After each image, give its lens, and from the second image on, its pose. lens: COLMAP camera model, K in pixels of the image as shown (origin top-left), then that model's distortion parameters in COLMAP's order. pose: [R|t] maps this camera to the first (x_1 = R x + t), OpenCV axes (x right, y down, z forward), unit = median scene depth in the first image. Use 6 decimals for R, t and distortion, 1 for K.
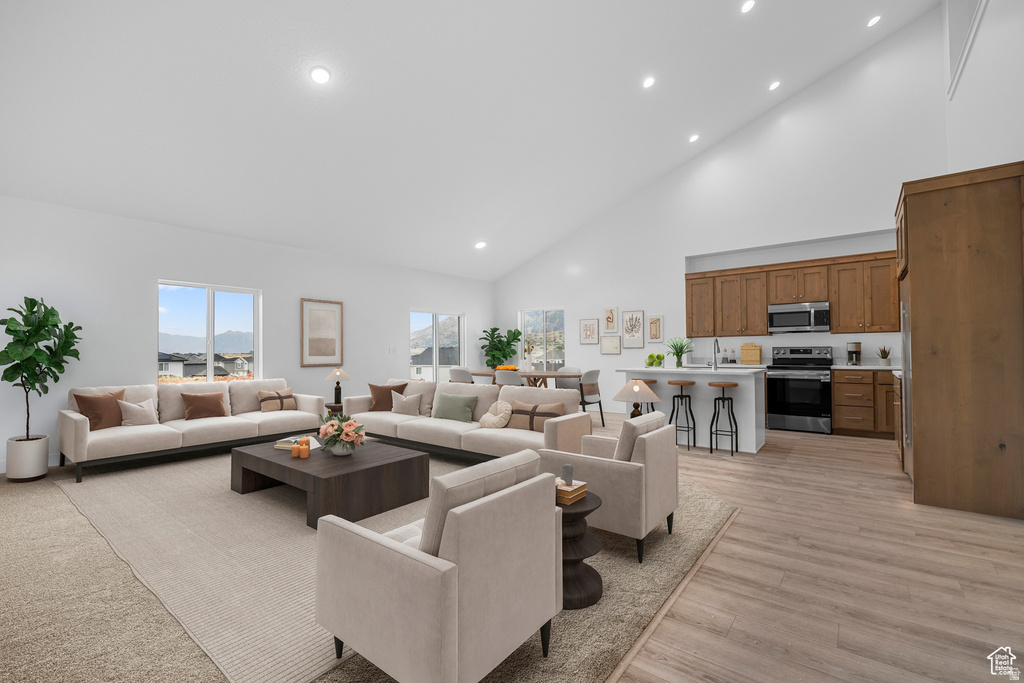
lens RADIAL K [[447.9, 0, 512.0], [0, 447.9, 341.5], [0, 0, 1]] dist [-0.021825, -0.000047]
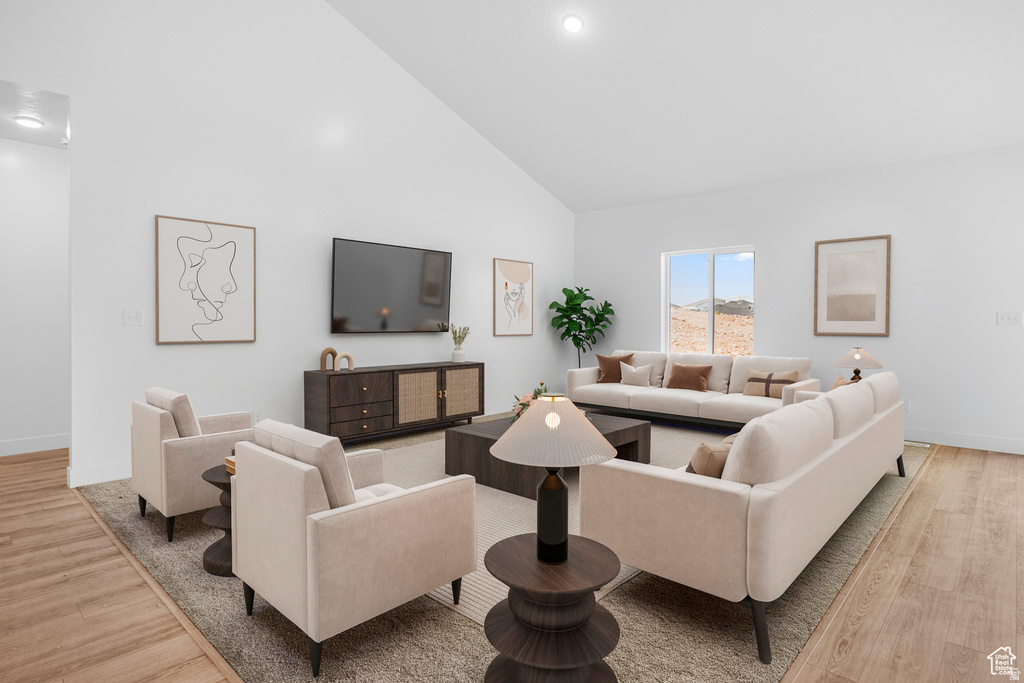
lens RADIAL K [[538.7, 0, 512.0], [0, 538.7, 341.5], [0, 0, 1]] dist [-0.046172, 0.000090]
pose [[-0.076817, 0.029285, -0.996615, 0.427298], [0.033758, 0.999072, 0.026755, 0.025528], [0.996474, -0.031589, -0.077735, 0.577725]]
